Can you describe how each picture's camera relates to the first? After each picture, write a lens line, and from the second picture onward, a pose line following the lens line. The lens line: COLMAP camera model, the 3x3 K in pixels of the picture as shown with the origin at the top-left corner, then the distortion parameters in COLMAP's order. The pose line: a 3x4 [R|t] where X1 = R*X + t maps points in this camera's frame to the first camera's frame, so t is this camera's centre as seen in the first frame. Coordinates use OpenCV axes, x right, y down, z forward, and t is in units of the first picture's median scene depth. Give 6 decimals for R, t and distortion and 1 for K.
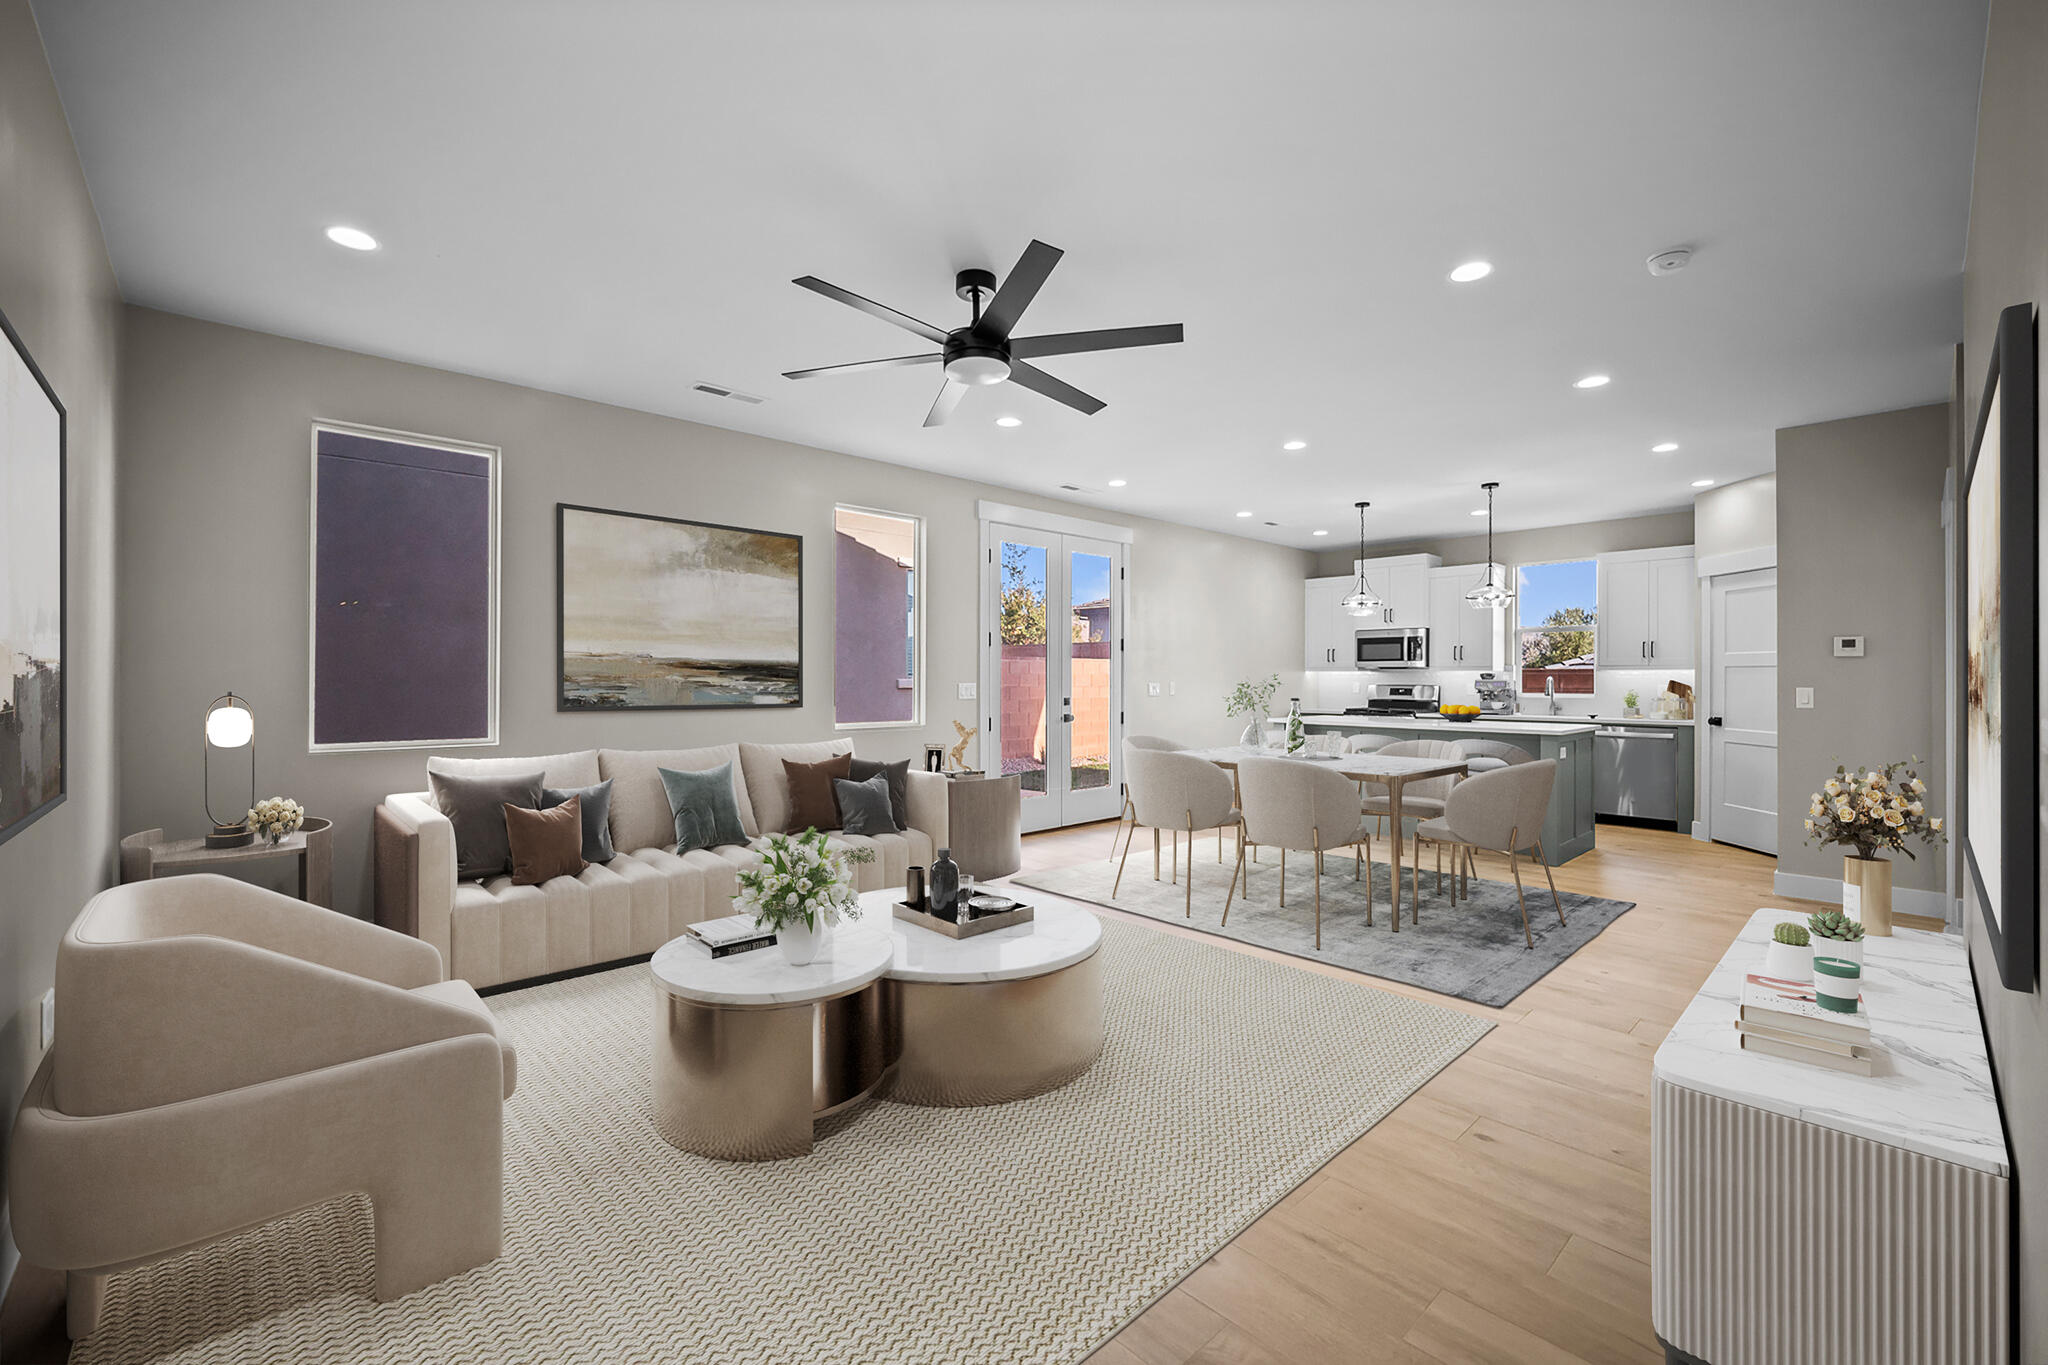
lens RADIAL K [[844.6, 0, 1043.7], [0, 844.6, 671.7], [0, 0, 1]] dist [-0.004613, -0.000827]
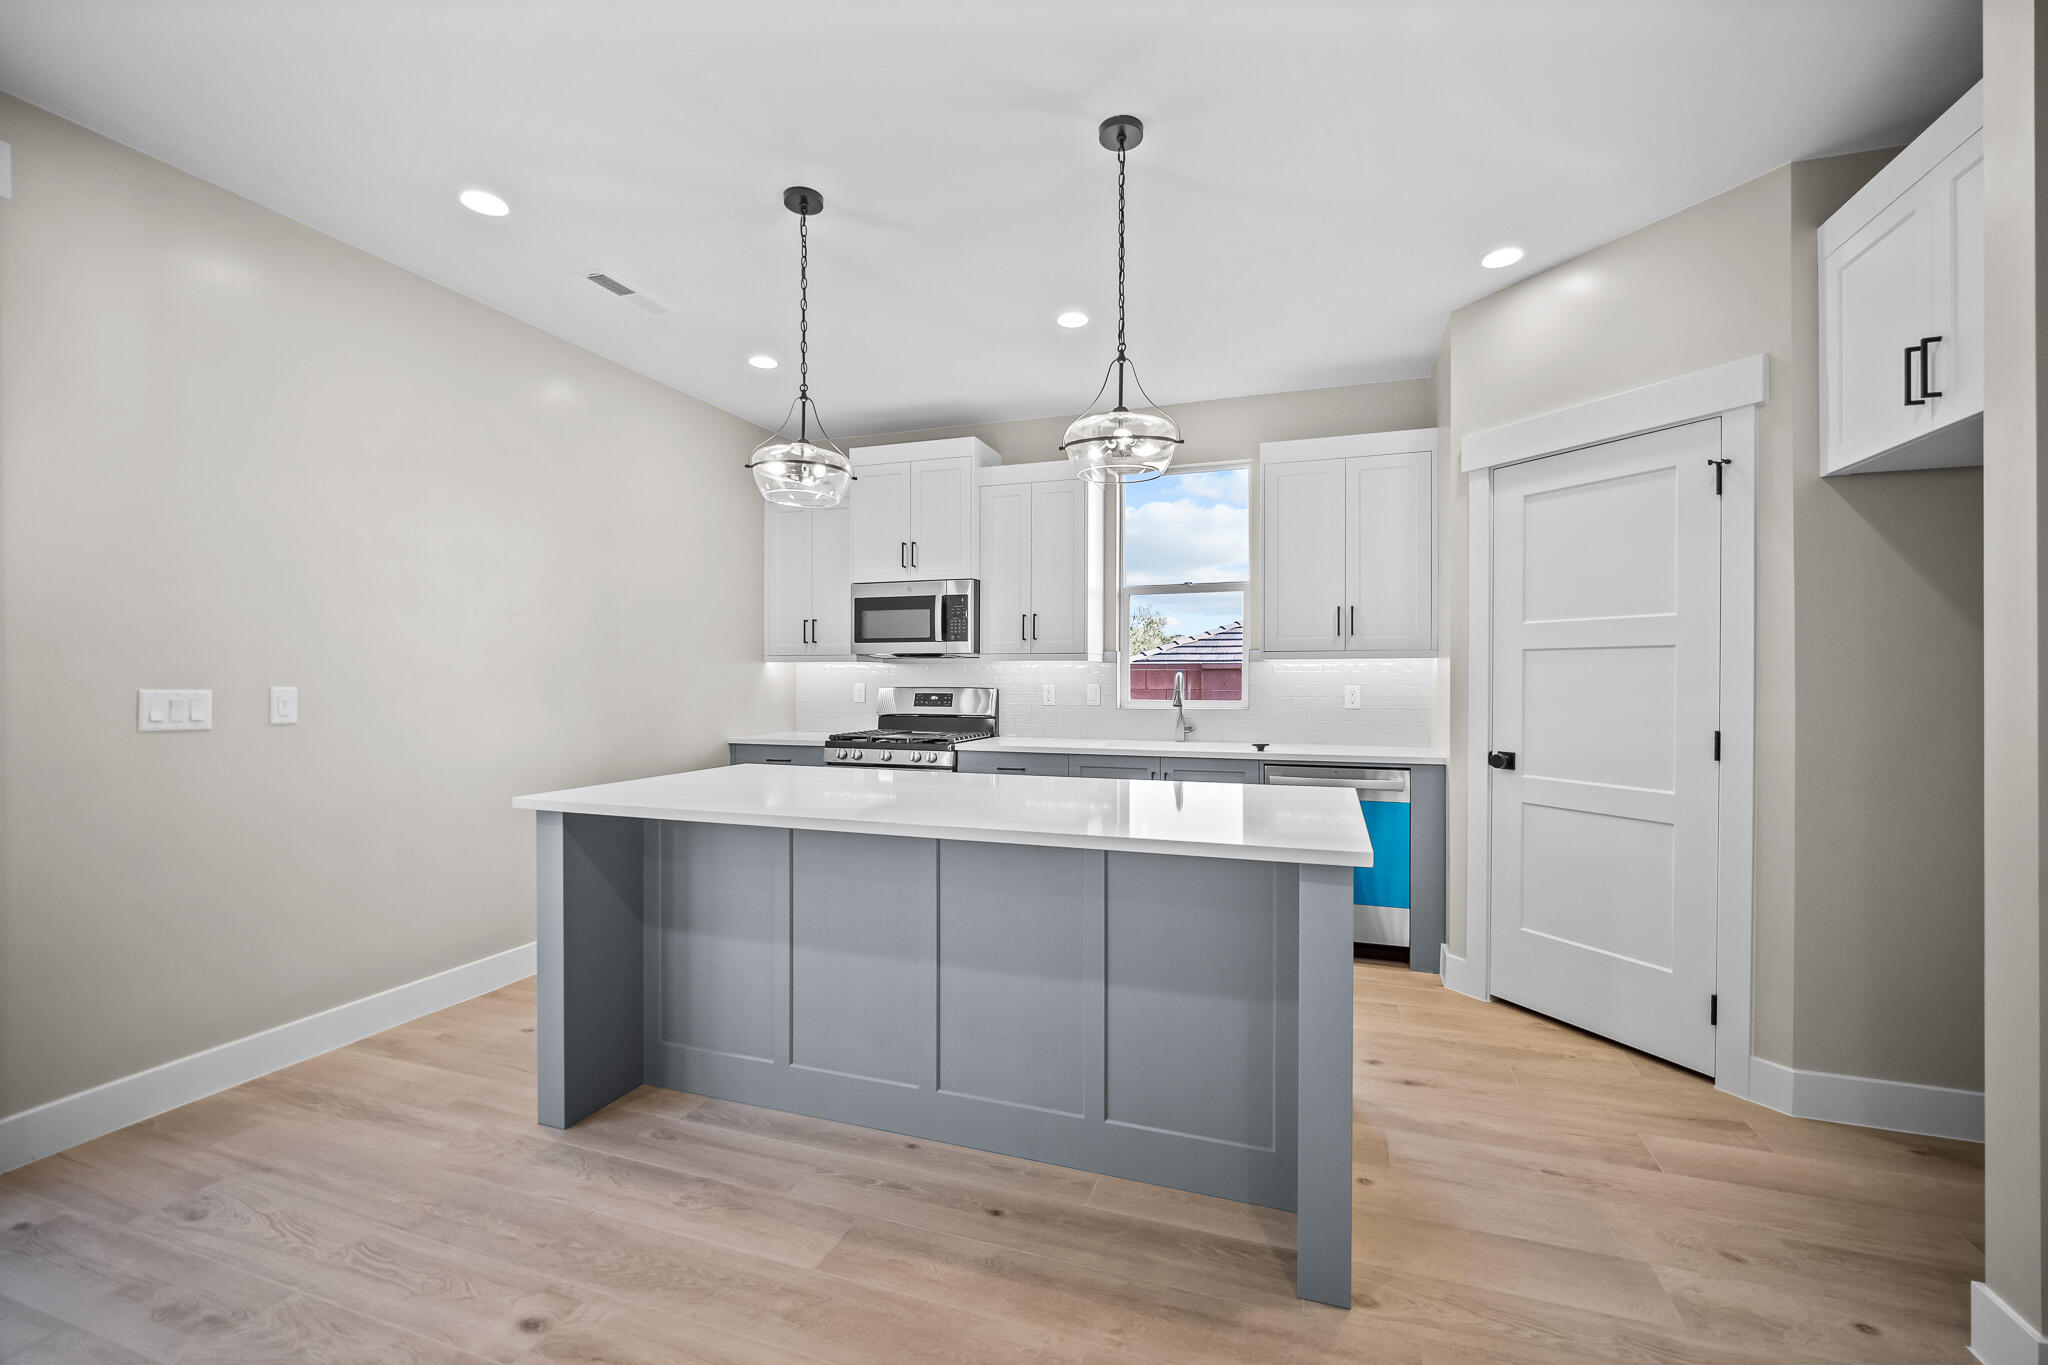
lens RADIAL K [[844.6, 0, 1031.7], [0, 844.6, 676.9], [0, 0, 1]] dist [-0.004613, -0.000827]
pose [[0.890321, -0.002684, 0.455326, 0.267601], [-0.001138, 0.999966, 0.008119, 0.005239], [-0.455332, -0.007747, 0.890288, 0.561442]]
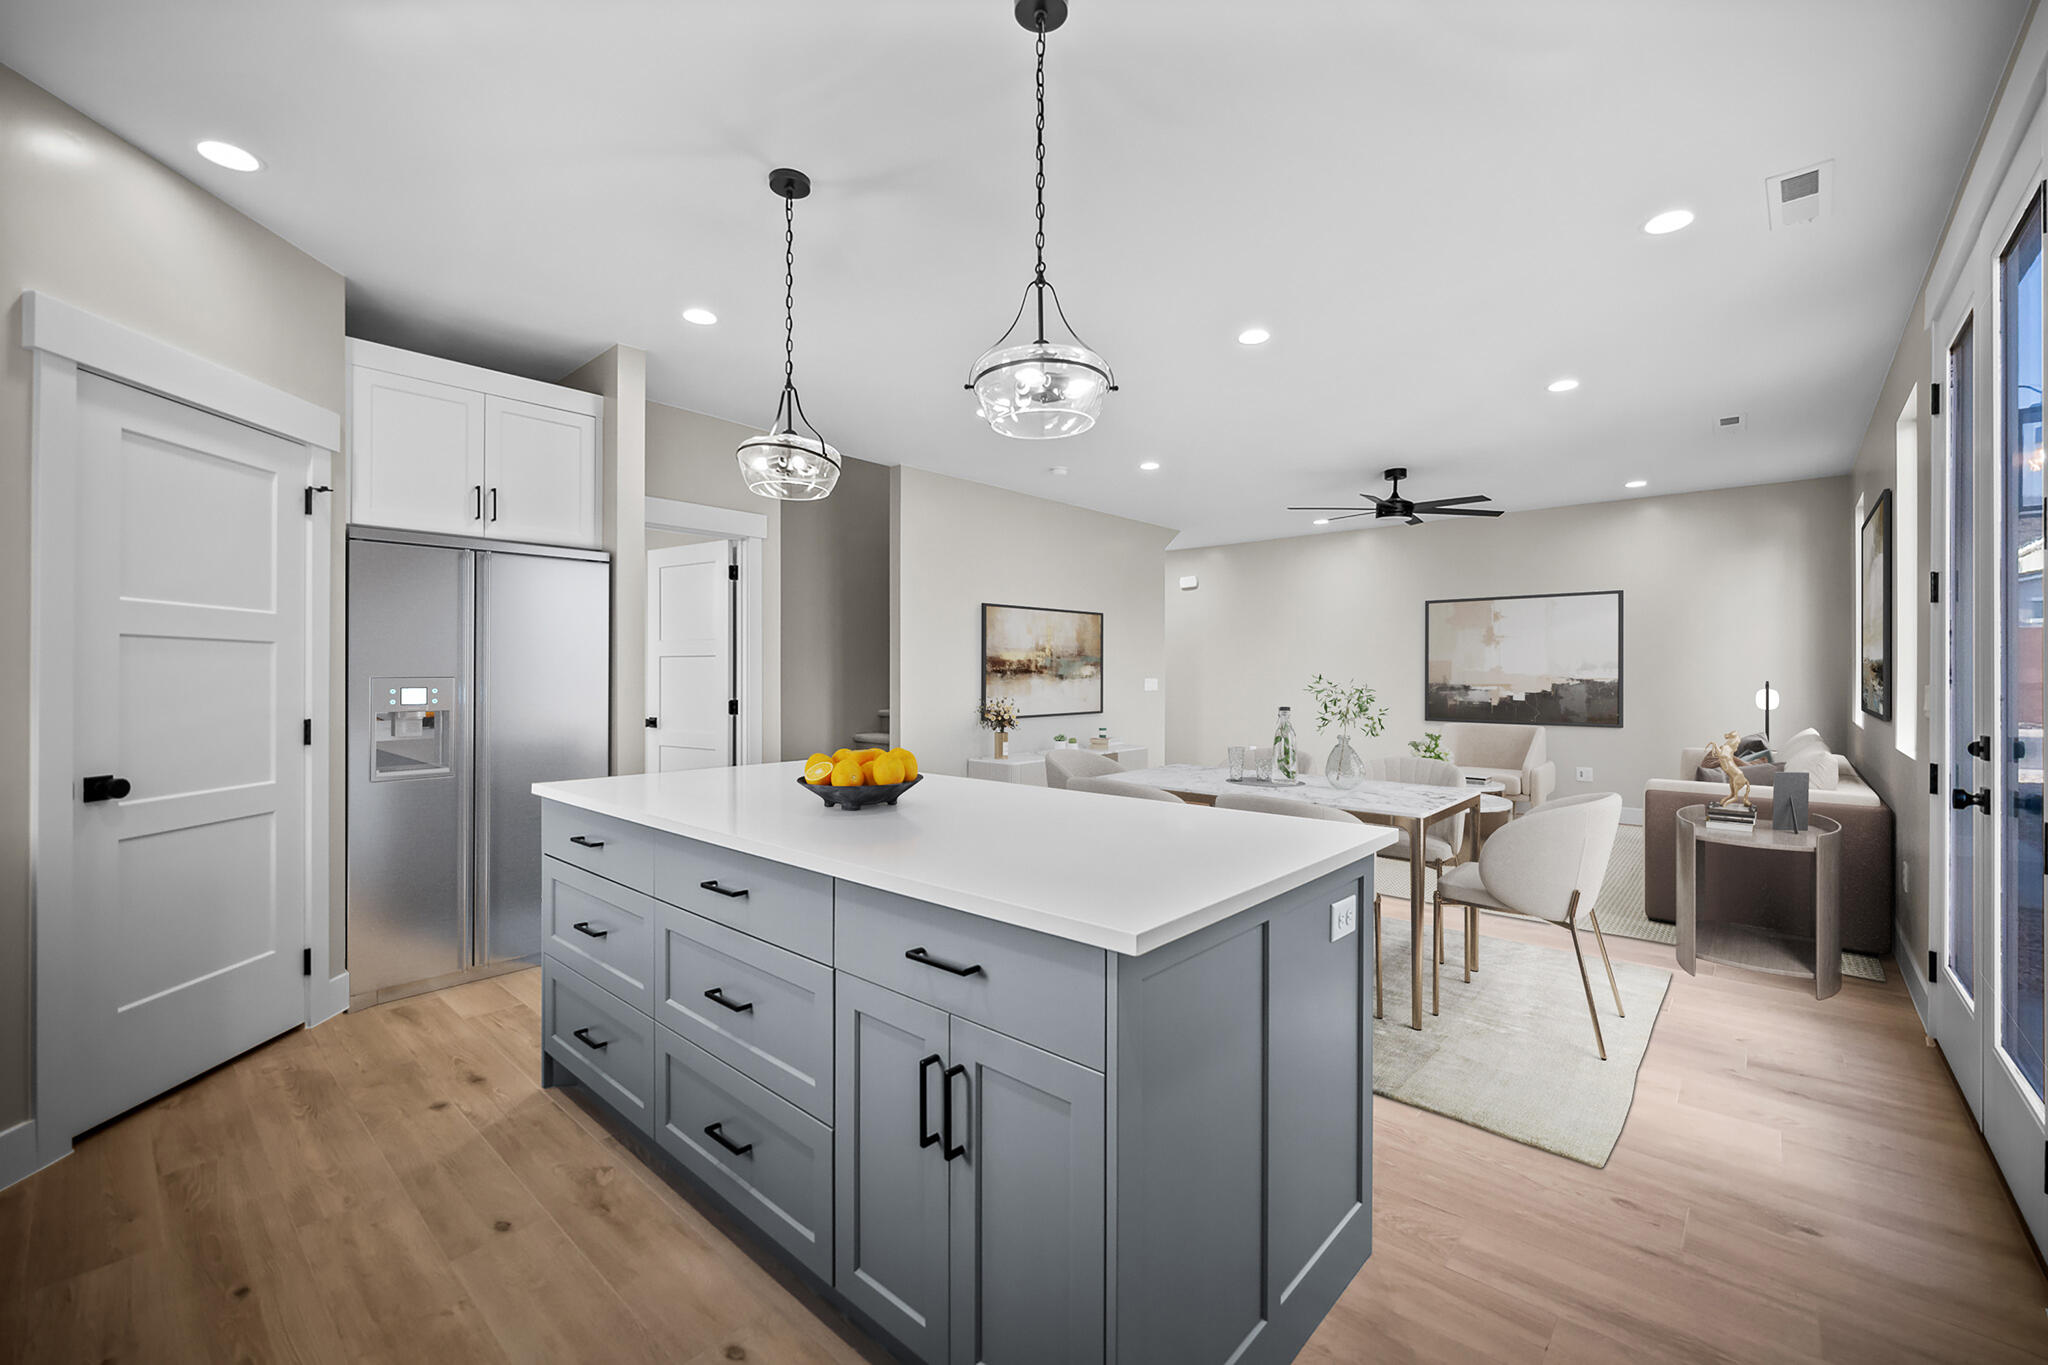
lens RADIAL K [[831.3, 0, 1039.3], [0, 831.3, 675.9], [0, 0, 1]] dist [0.000669, 0.000132]
pose [[-0.996381, -0.009177, -0.084499, 0.359969], [-0.008616, 0.999938, -0.007008, 0.009508], [0.084558, -0.006255, -0.996399, 1.129834]]
